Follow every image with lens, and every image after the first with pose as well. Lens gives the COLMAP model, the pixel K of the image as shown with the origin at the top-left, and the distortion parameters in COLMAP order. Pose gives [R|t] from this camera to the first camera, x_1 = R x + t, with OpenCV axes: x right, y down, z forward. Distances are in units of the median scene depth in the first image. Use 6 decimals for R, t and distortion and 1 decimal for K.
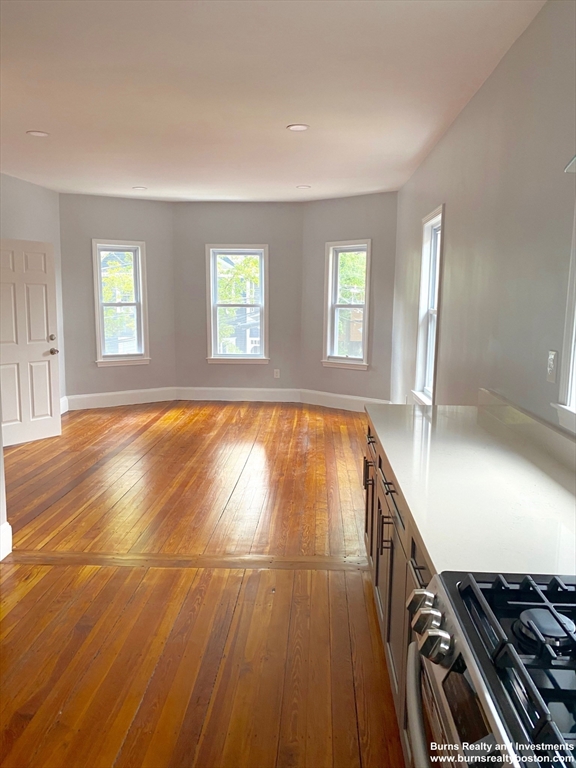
lens RADIAL K [[590.5, 0, 288.0], [0, 590.5, 384.0], [0, 0, 1]] dist [0.037052, -0.072712]
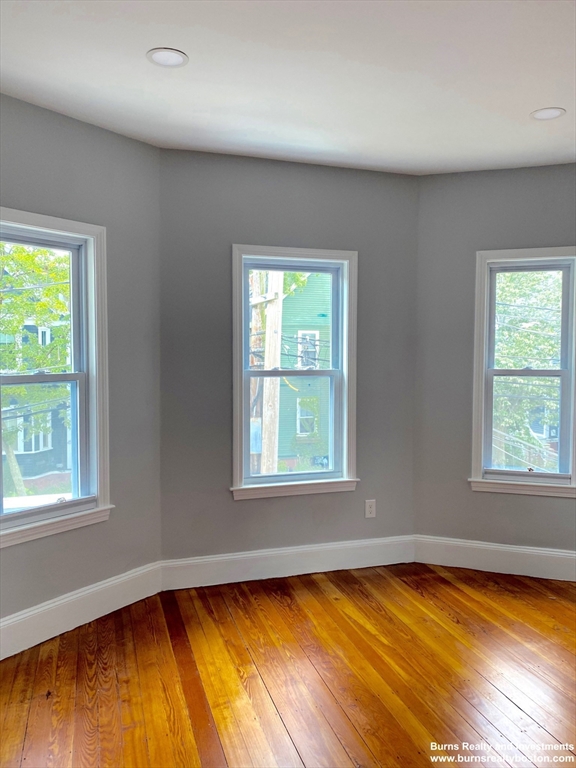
lens RADIAL K [[590.5, 0, 288.0], [0, 590.5, 384.0], [0, 0, 1]] dist [0.037052, -0.072712]
pose [[0.931309, -0.026555, 0.363261, -0.269537], [0.056311, 0.995845, -0.071568, -0.092746], [-0.359851, 0.087107, 0.928935, 0.567264]]
